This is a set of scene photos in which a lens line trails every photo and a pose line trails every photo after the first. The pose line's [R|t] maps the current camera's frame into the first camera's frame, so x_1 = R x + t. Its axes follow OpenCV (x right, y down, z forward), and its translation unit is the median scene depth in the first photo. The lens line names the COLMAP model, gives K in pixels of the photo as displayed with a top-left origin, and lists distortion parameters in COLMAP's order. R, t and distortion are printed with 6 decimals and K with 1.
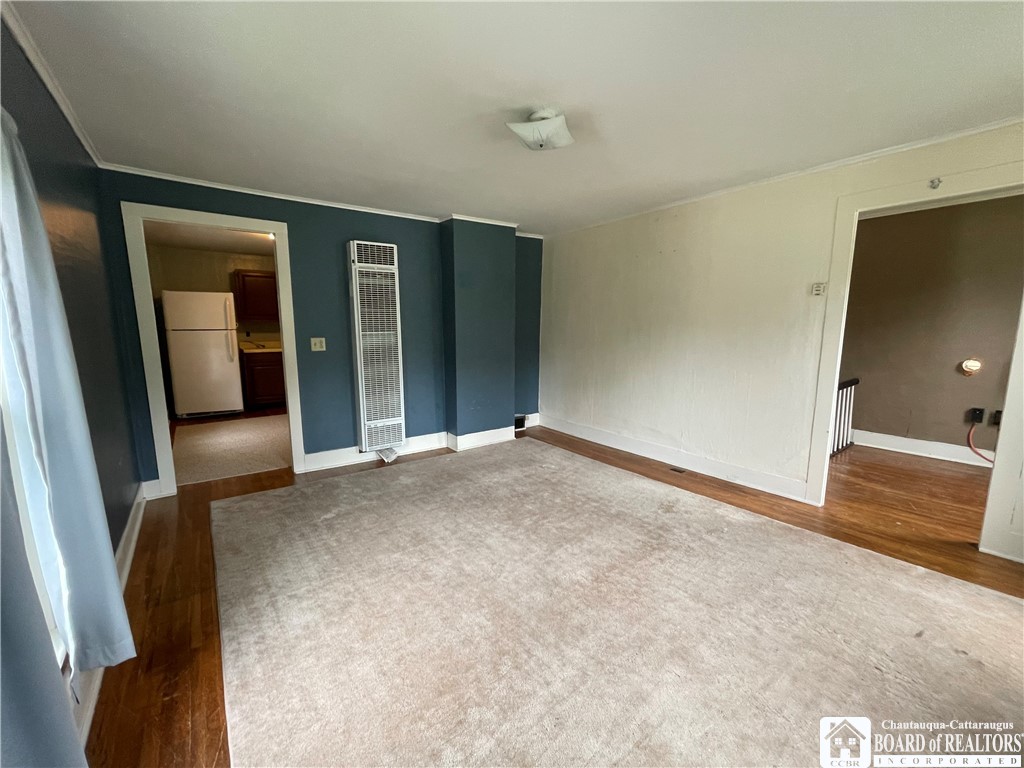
lens RADIAL K [[417.4, 0, 513.1], [0, 417.4, 380.8], [0, 0, 1]] dist [0.000098, -0.002019]
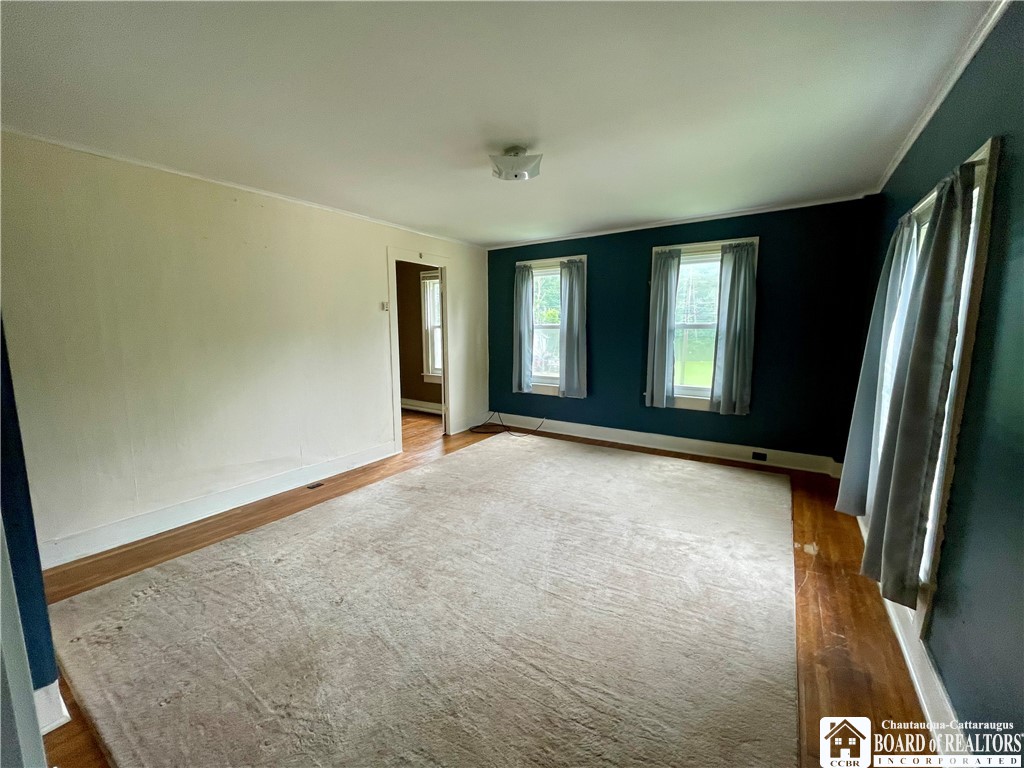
lens RADIAL K [[417.4, 0, 510.3], [0, 417.4, 385.4], [0, 0, 1]] dist [0.000098, -0.002019]
pose [[-0.343590, -0.122162, 0.931140, -0.625050], [0.131083, 0.975559, 0.176359, -0.118952], [-0.929926, 0.182652, -0.319179, 0.874443]]
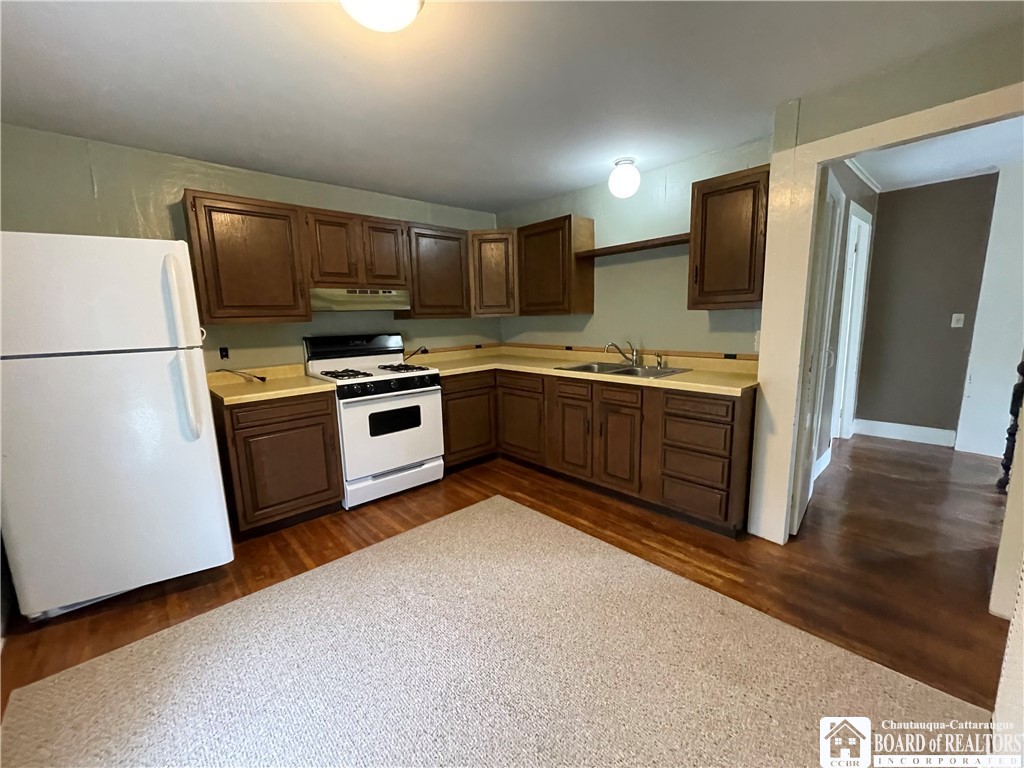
lens RADIAL K [[417.4, 0, 512.7], [0, 417.4, 386.1], [0, 0, 1]] dist [0.000098, -0.002019]
pose [[0.994905, -0.040616, 0.092277, -0.372765], [0.038508, 0.998958, 0.024503, -0.075077], [-0.093176, -0.020825, 0.995432, 0.532107]]
